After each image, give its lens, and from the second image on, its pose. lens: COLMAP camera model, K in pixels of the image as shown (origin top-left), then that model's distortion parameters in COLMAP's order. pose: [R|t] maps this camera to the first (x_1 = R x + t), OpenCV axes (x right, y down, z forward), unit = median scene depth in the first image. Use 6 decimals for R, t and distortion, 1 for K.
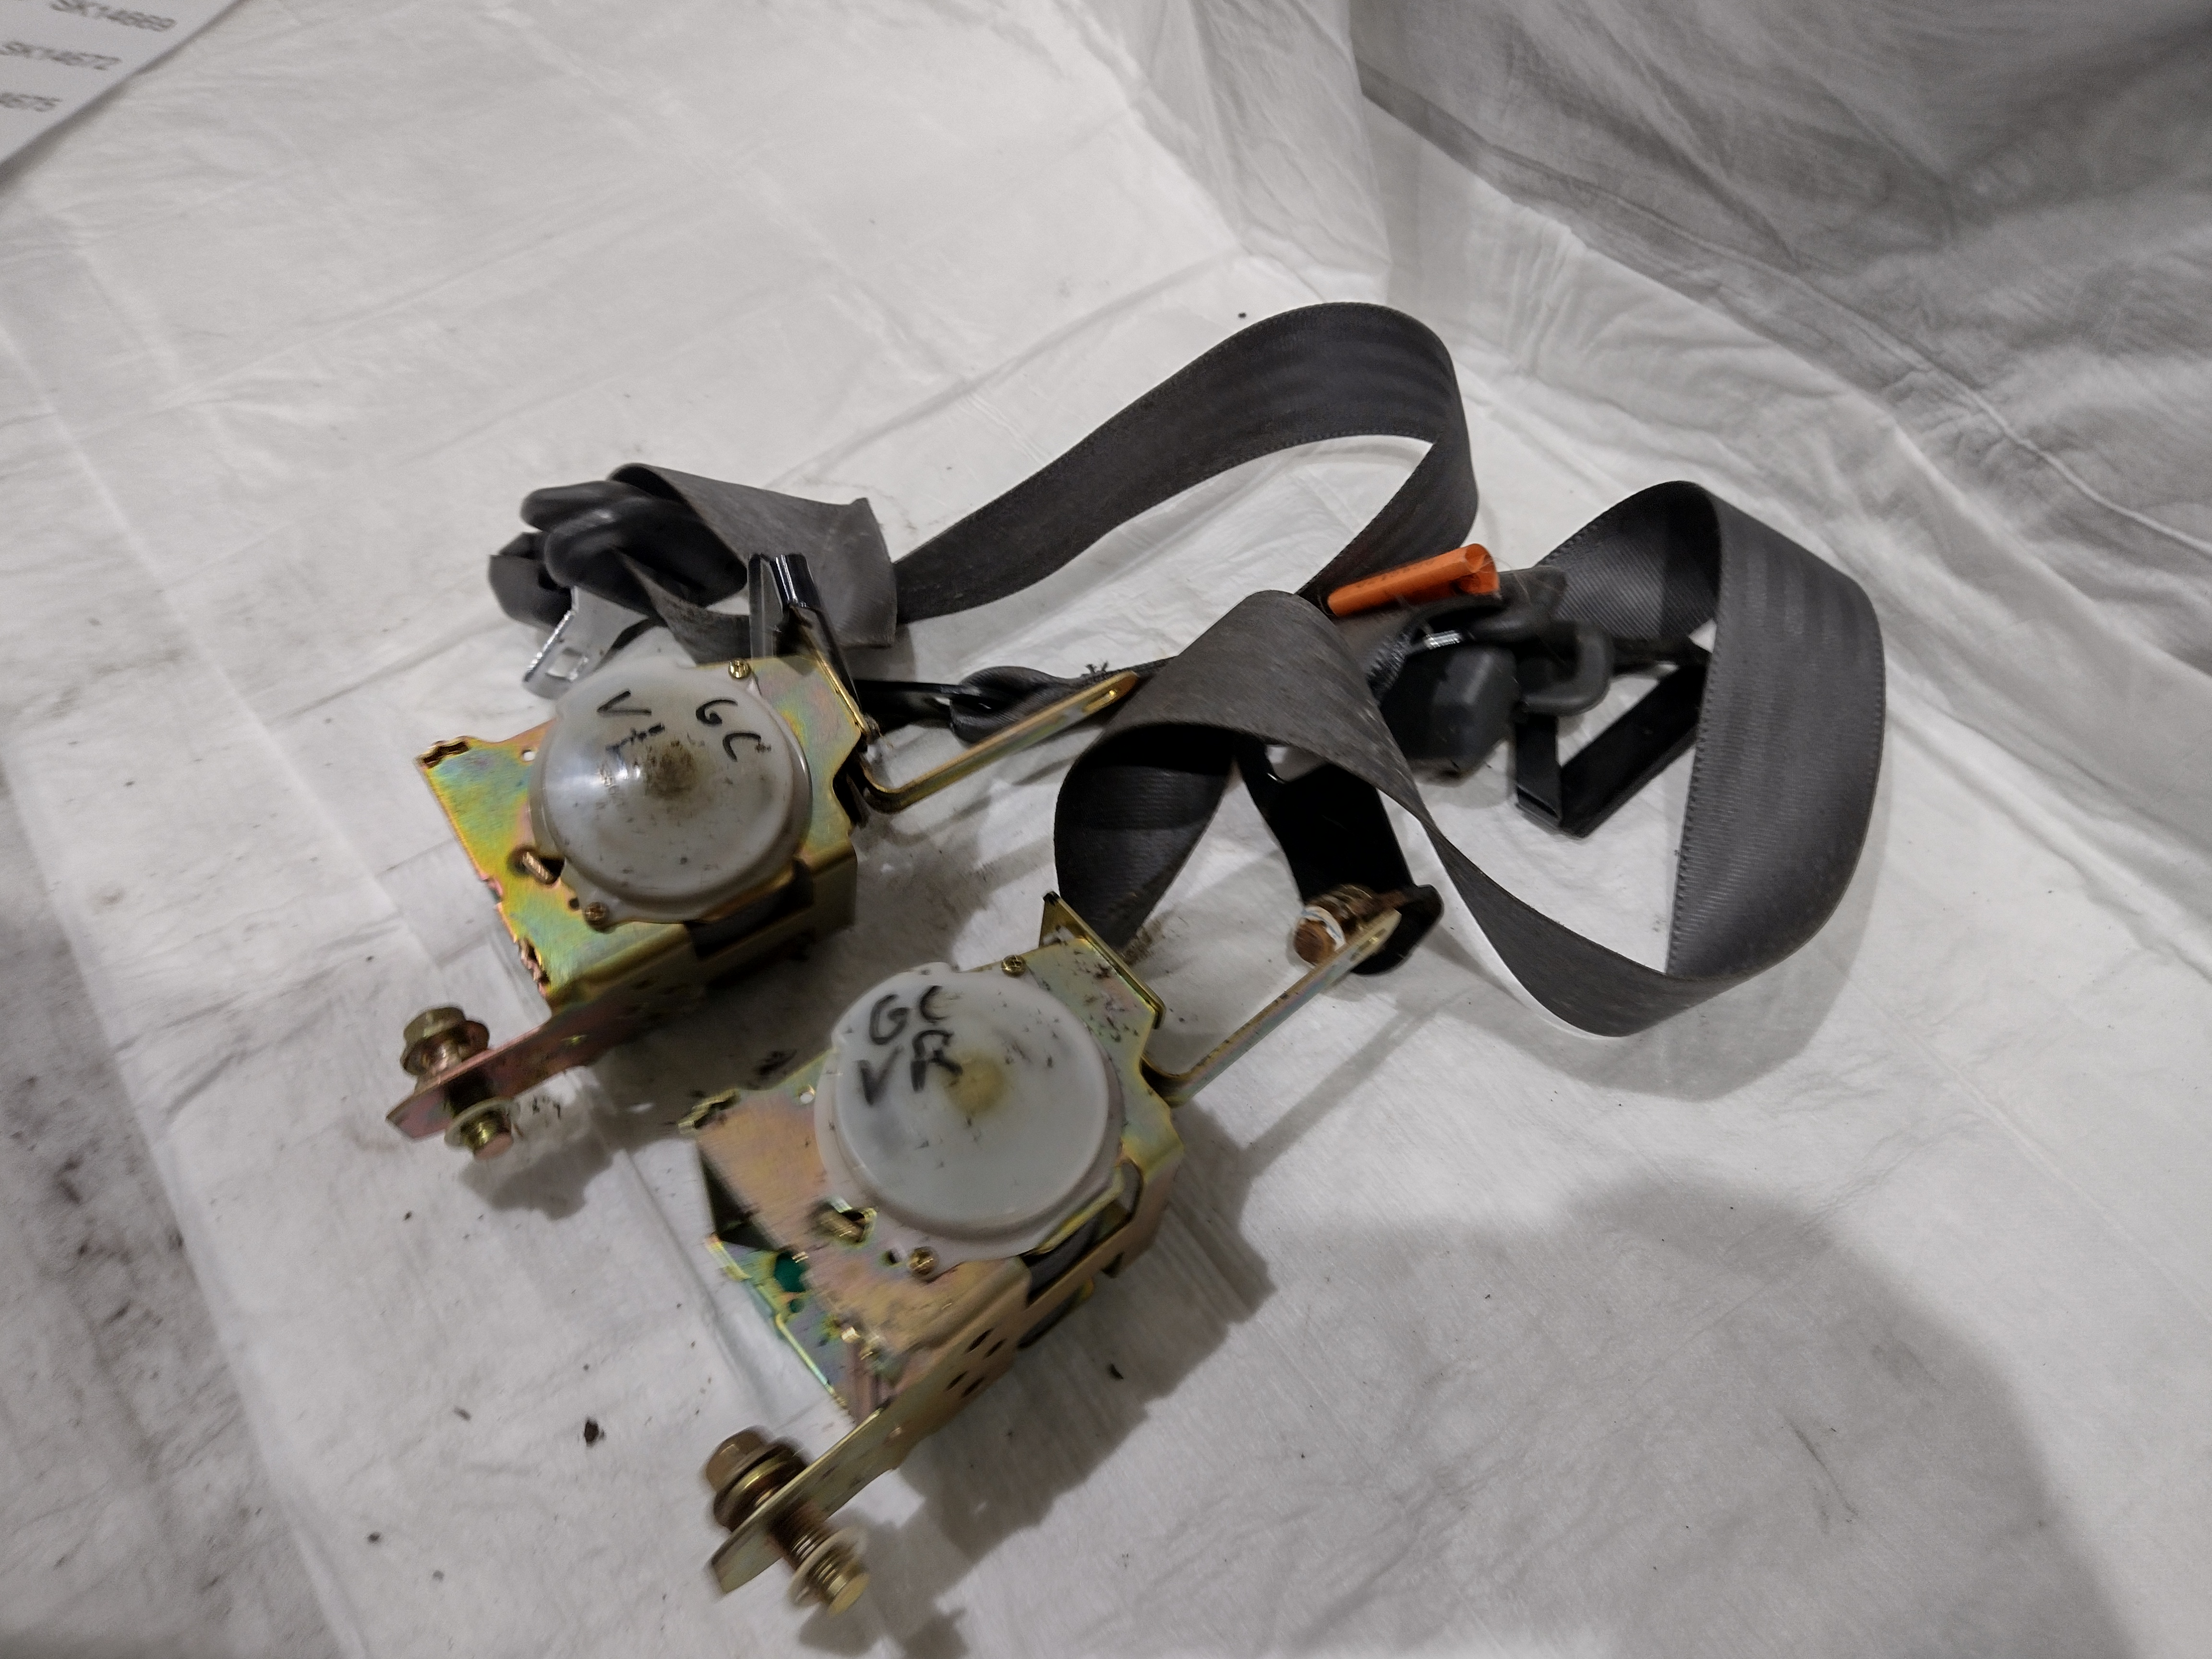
lens RADIAL K [[1766.8, 0, 1098.4], [0, 1766.8, 792.3], [0, 0, 1]] dist [-0.013456, -0.006424]
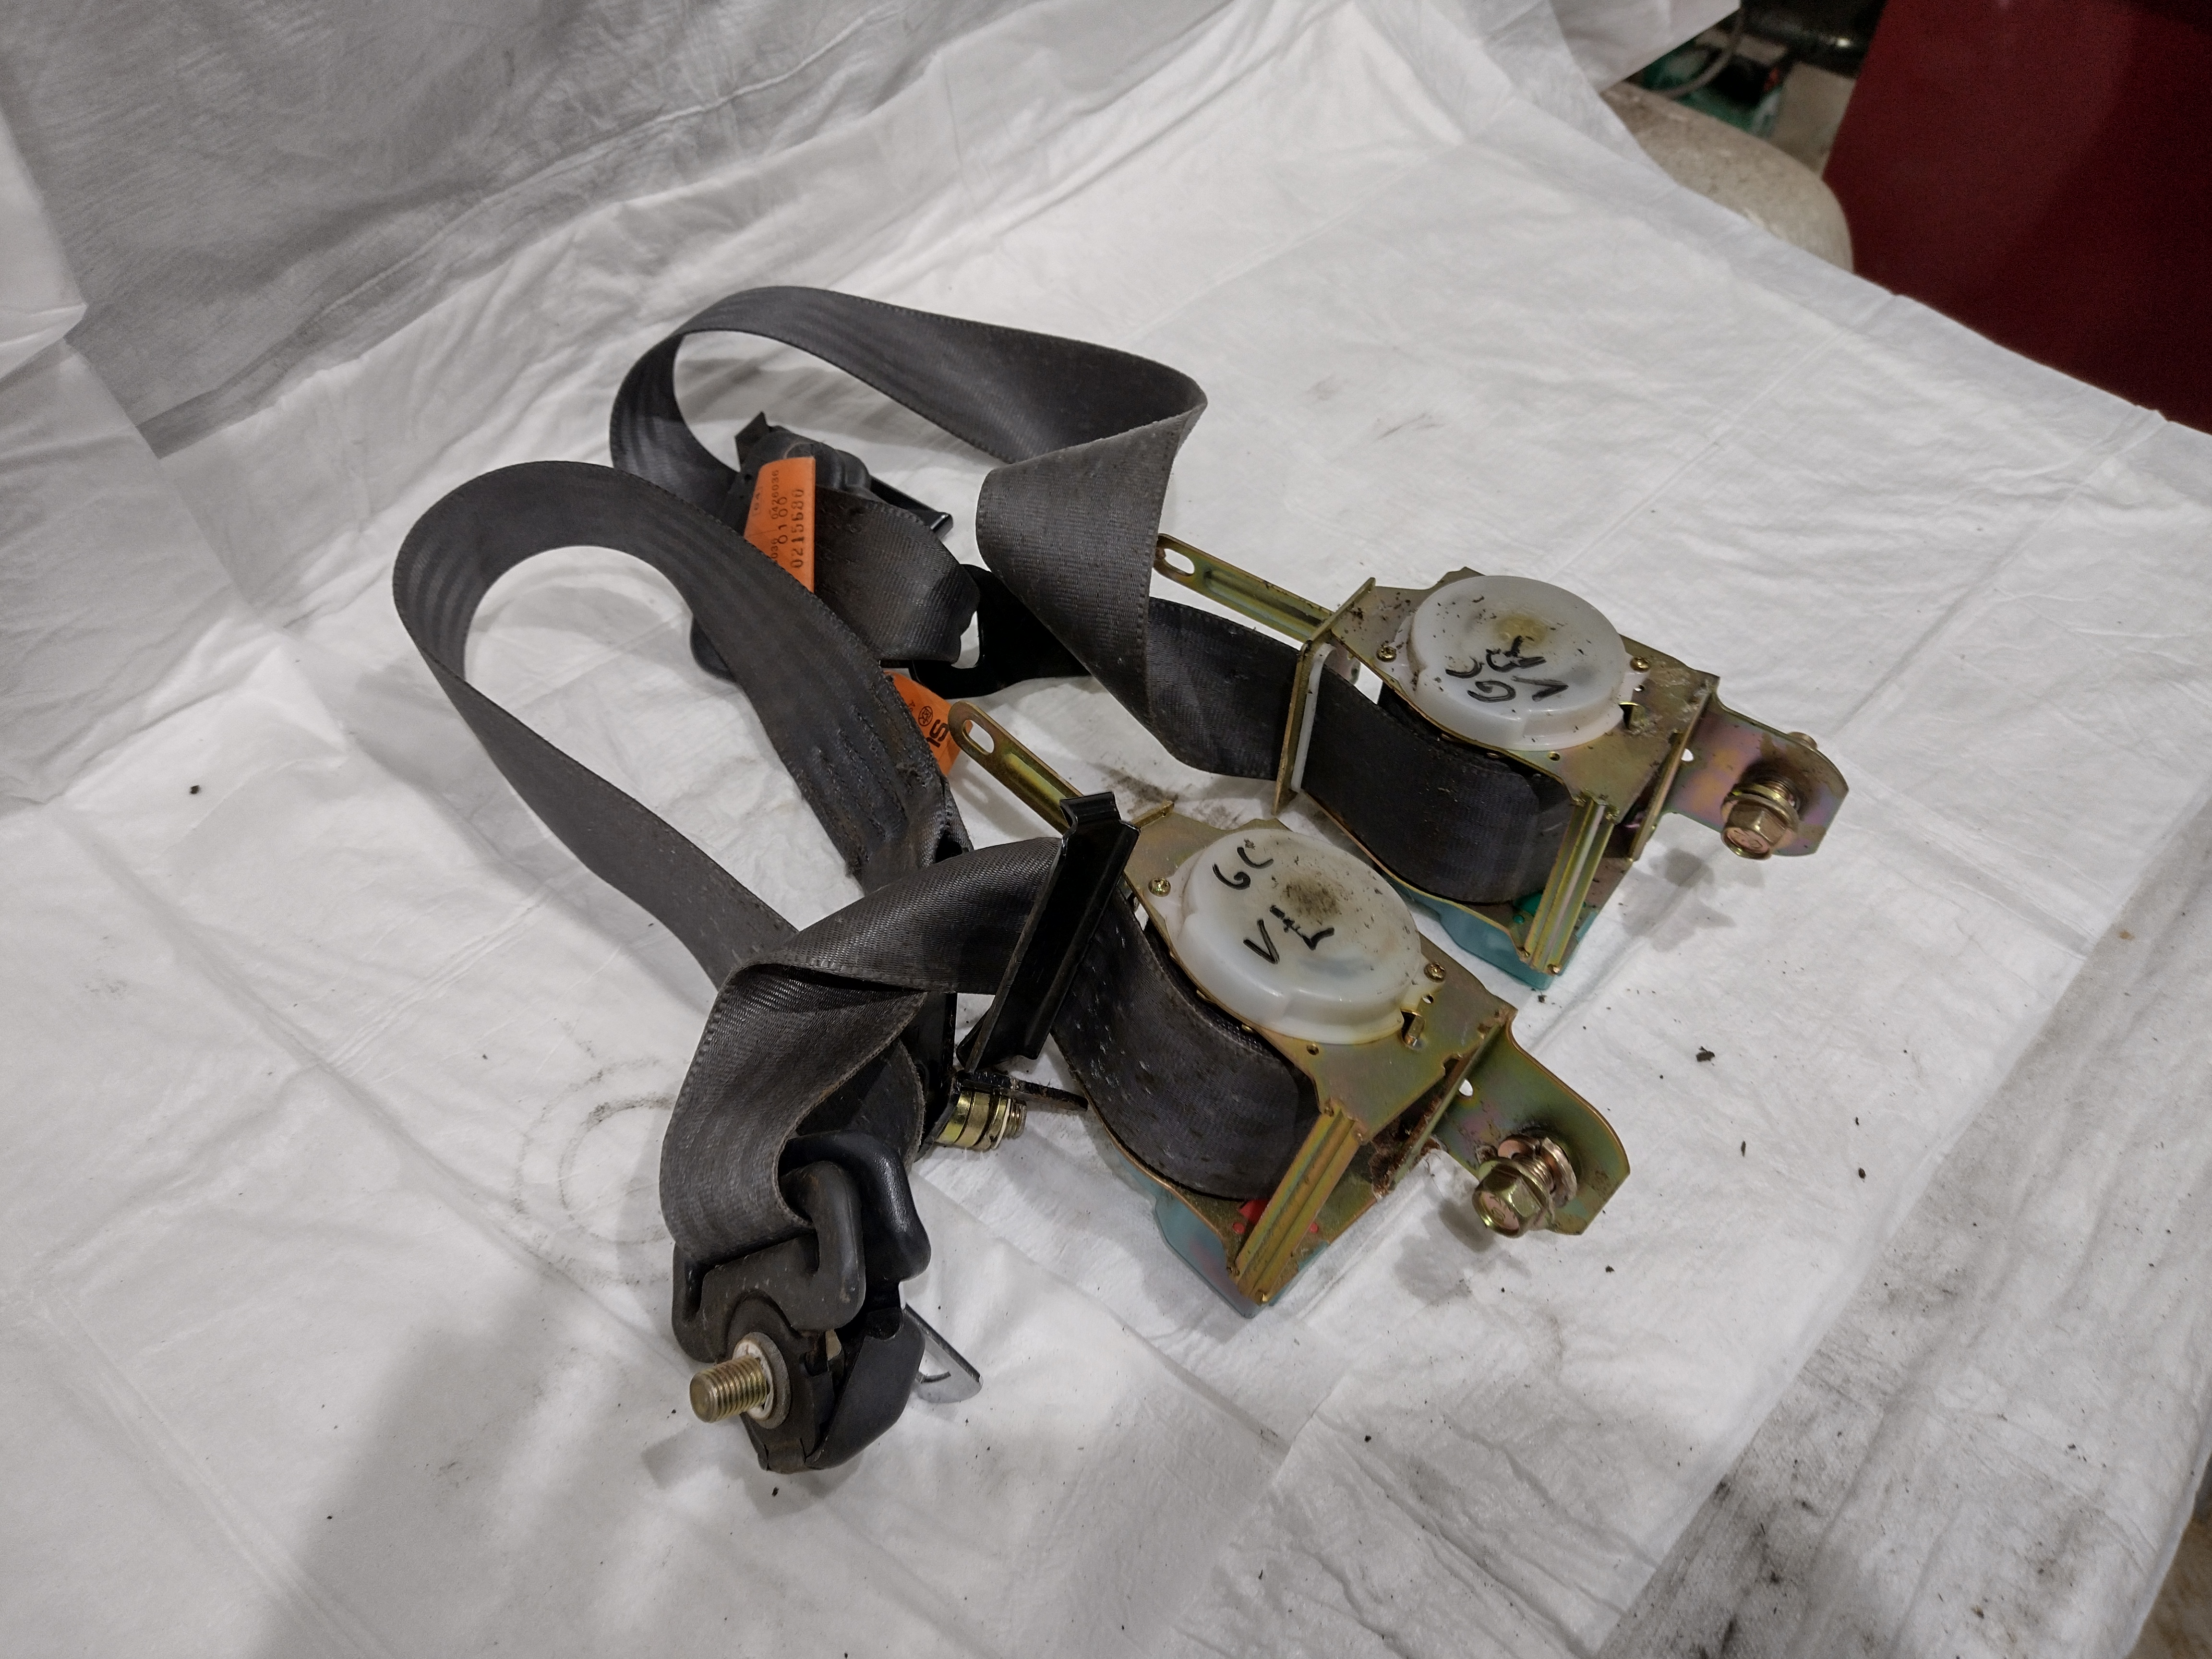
lens RADIAL K [[1700.8, 0, 1112.4], [0, 1700.8, 816.6], [0, 0, 1]] dist [0.074944, -0.172831]
pose [[-0.218509, -0.778177, 0.588808, -0.642306], [0.731764, 0.268517, 0.626435, -0.610332], [-0.645582, 0.567750, 0.510768, 0.468138]]
